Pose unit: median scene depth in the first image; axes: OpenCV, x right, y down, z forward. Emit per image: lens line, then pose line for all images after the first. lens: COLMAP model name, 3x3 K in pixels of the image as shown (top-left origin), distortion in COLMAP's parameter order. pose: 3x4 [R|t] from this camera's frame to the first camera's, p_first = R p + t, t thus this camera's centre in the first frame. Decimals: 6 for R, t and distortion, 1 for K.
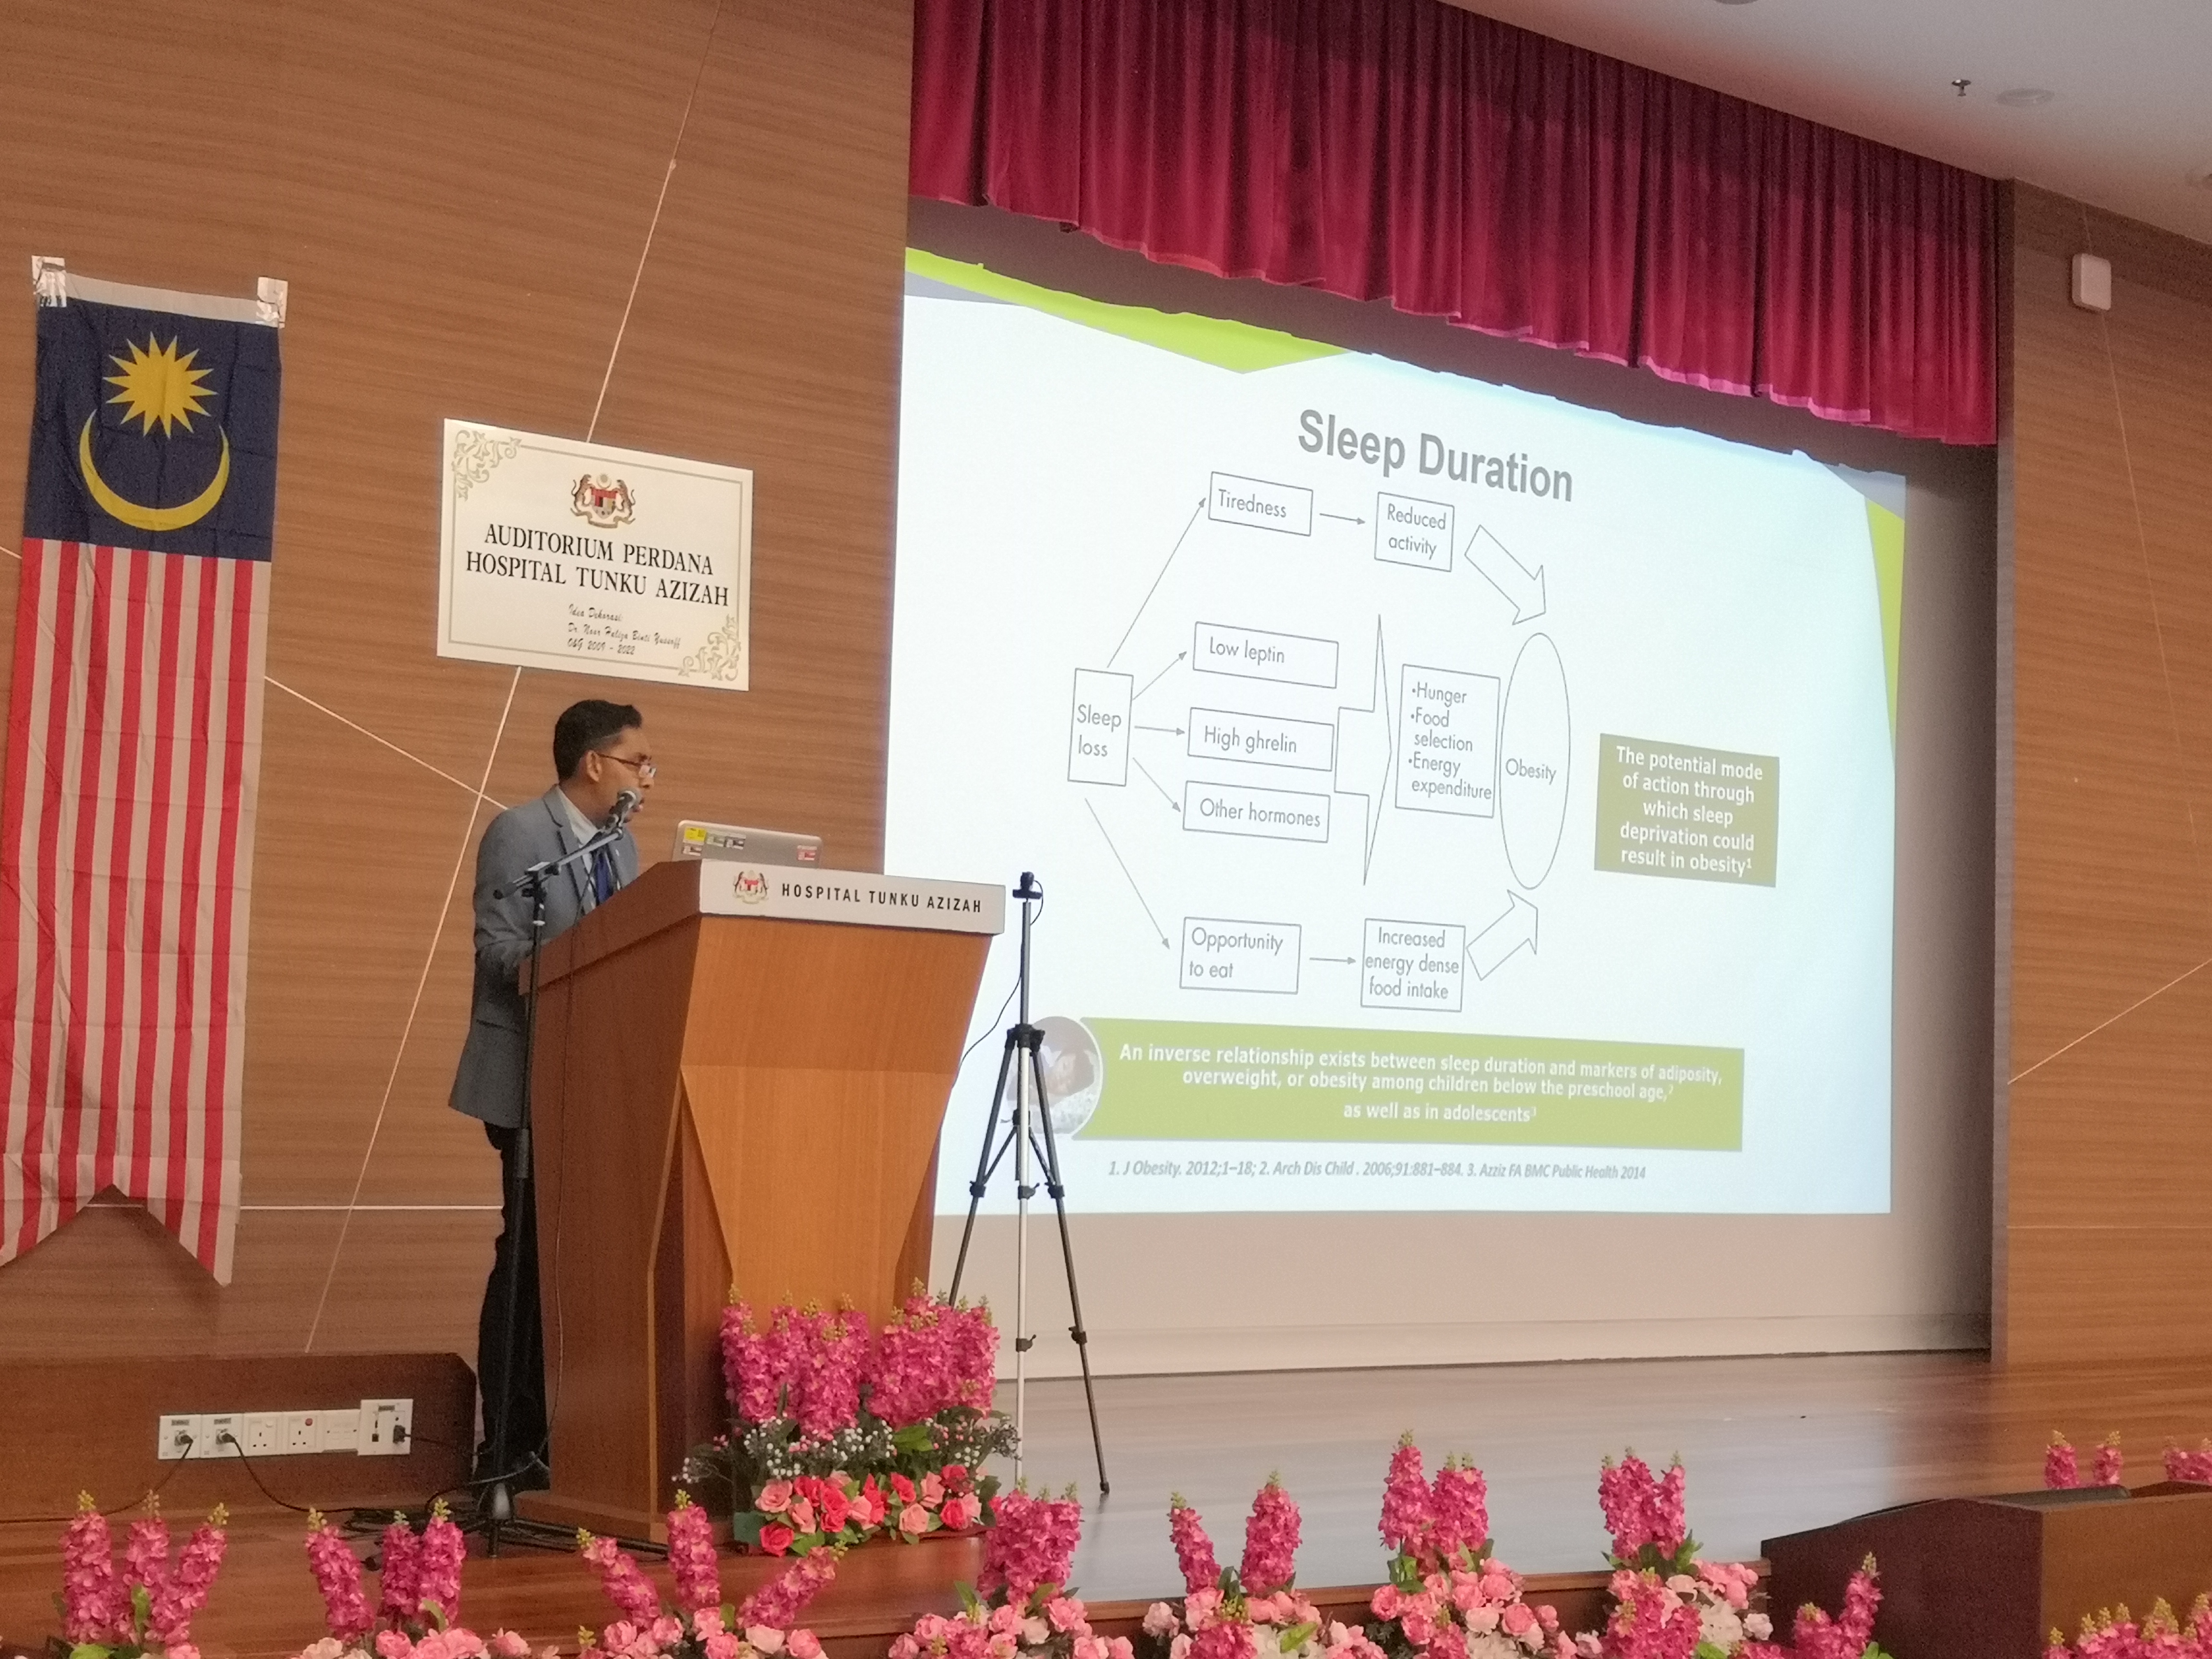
lens RADIAL K [[3325.9, 0, 1103.1], [0, 3325.9, 837.6], [0, 0, 1]] dist [0.231050, -1.376106]
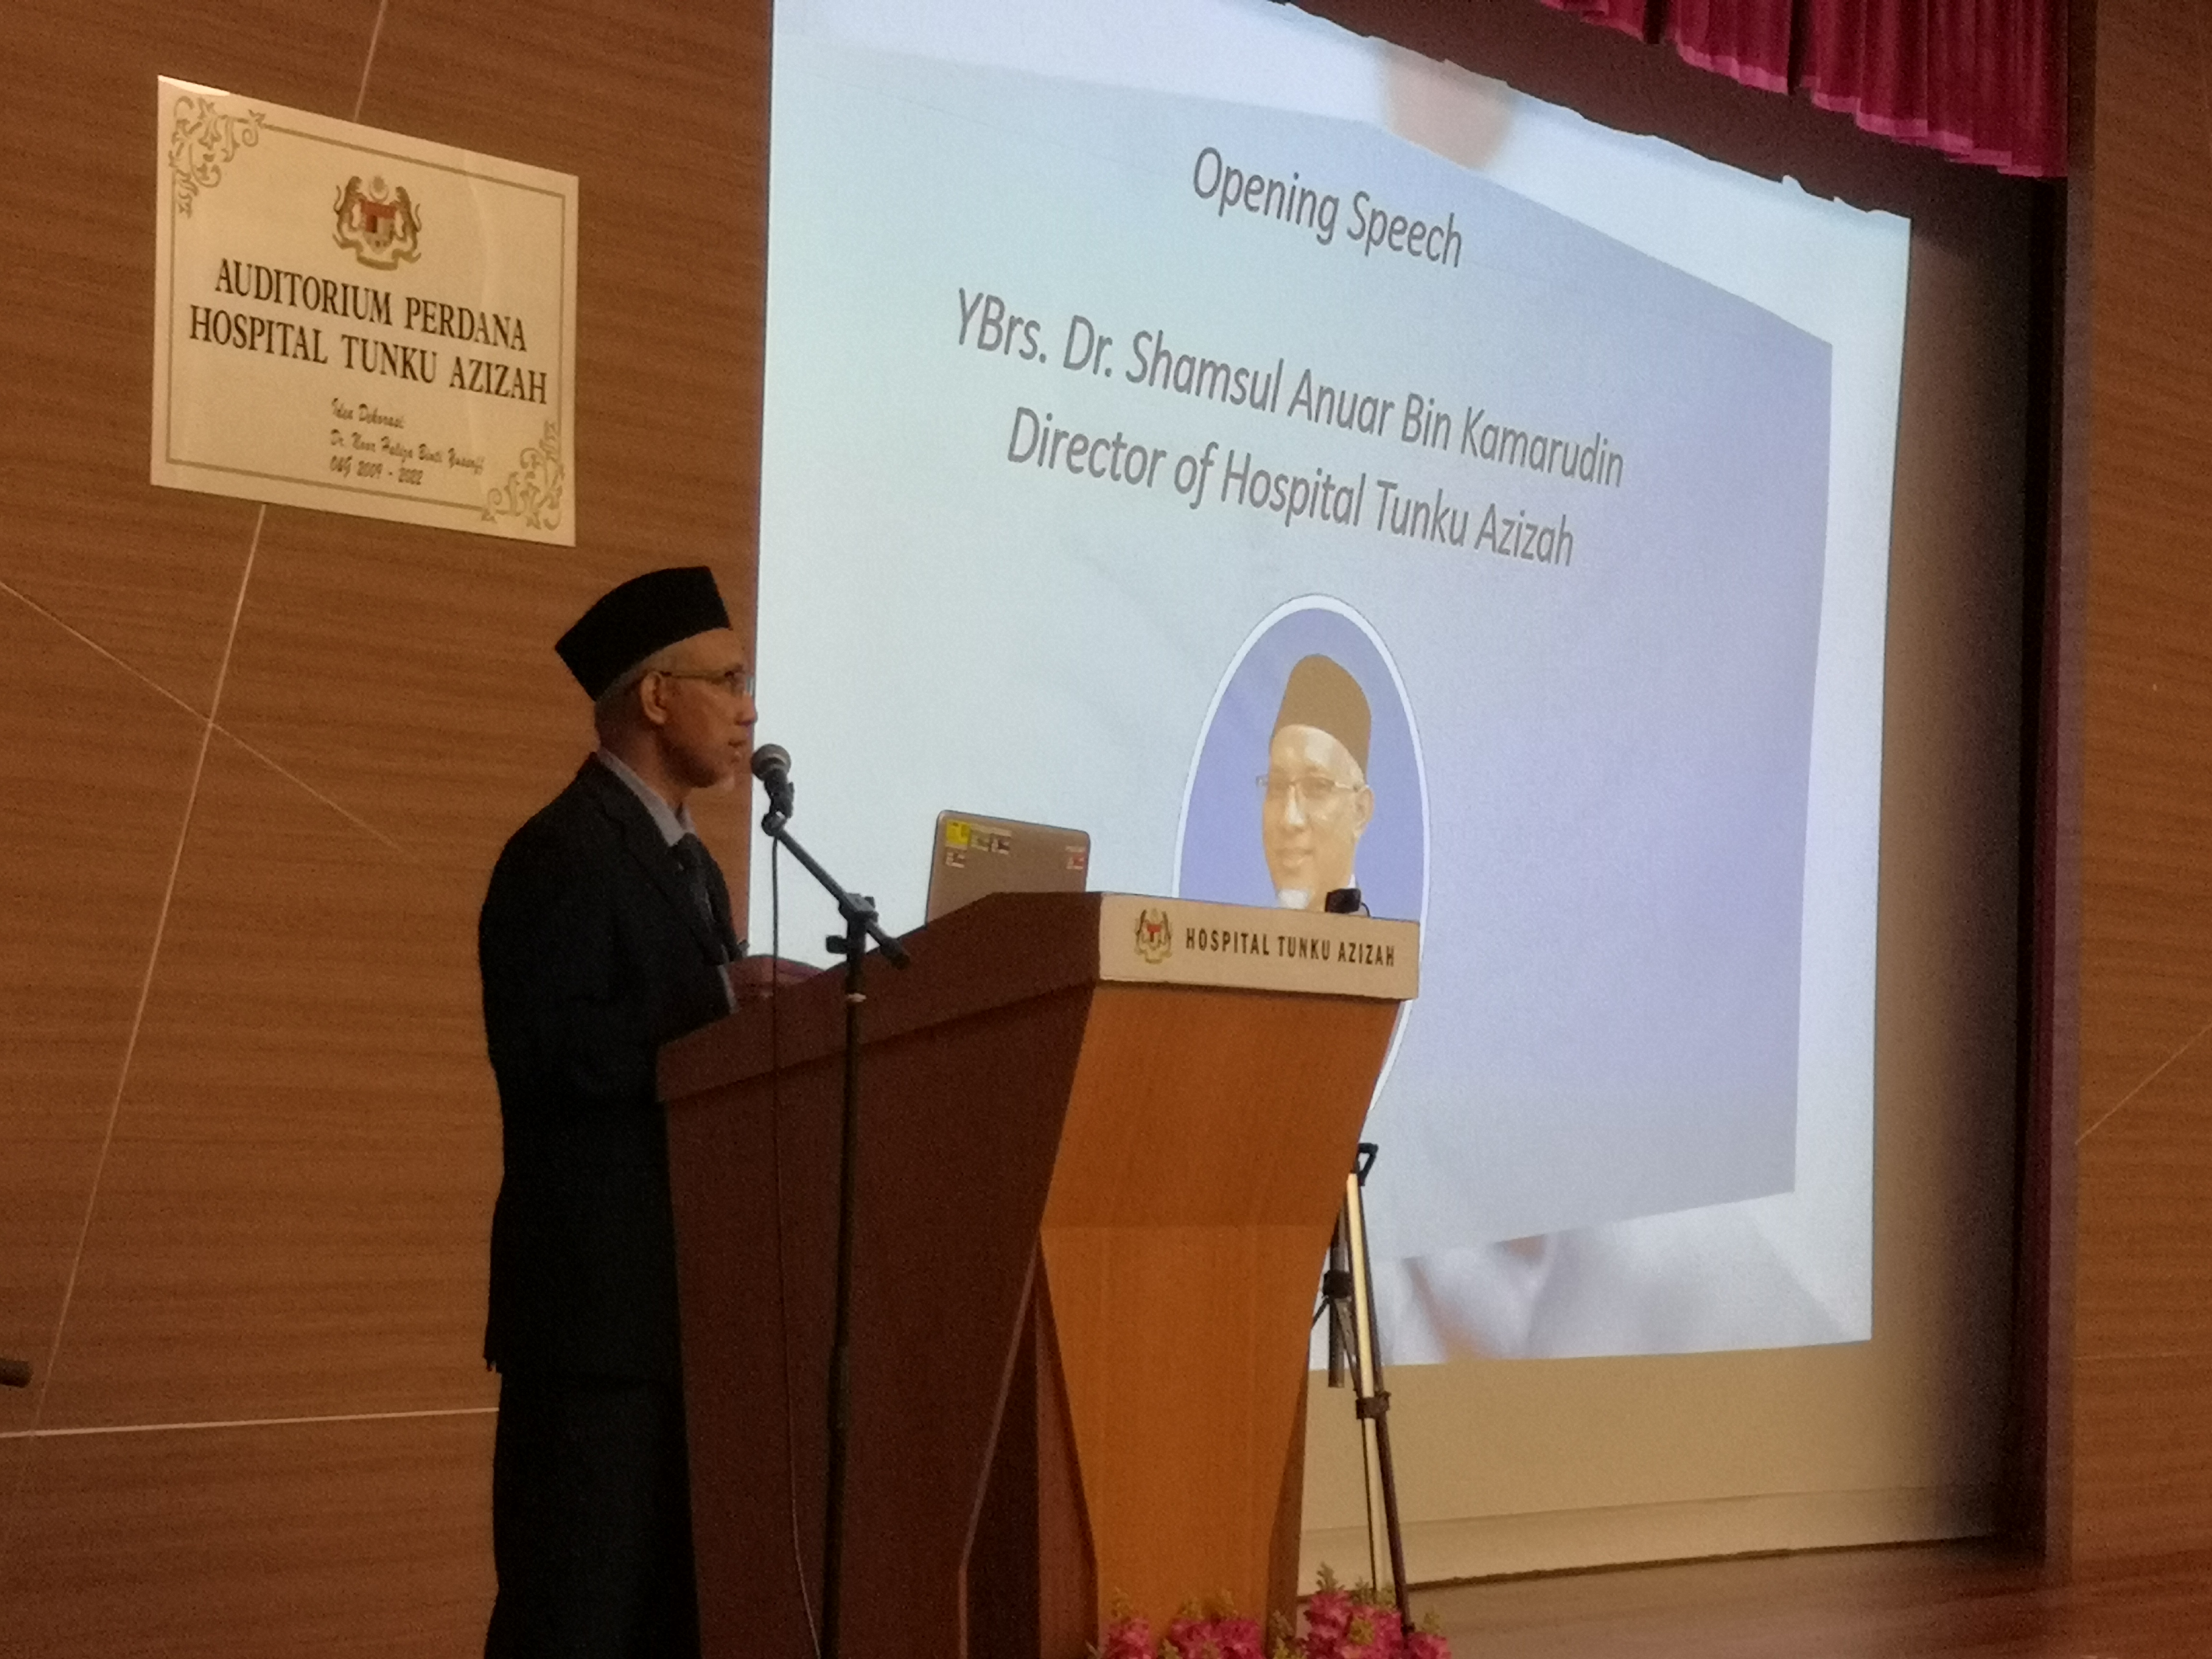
lens RADIAL K [[5329.1, 0, 1106.0], [0, 5329.1, 829.5], [0, 0, 1]] dist [0.109917, 0.357438]
pose [[0.956196, 0.008520, 0.292603, -0.353299], [-0.019187, 0.999251, 0.033606, -0.032770], [-0.292098, -0.037748, 0.955643, 0.067869]]
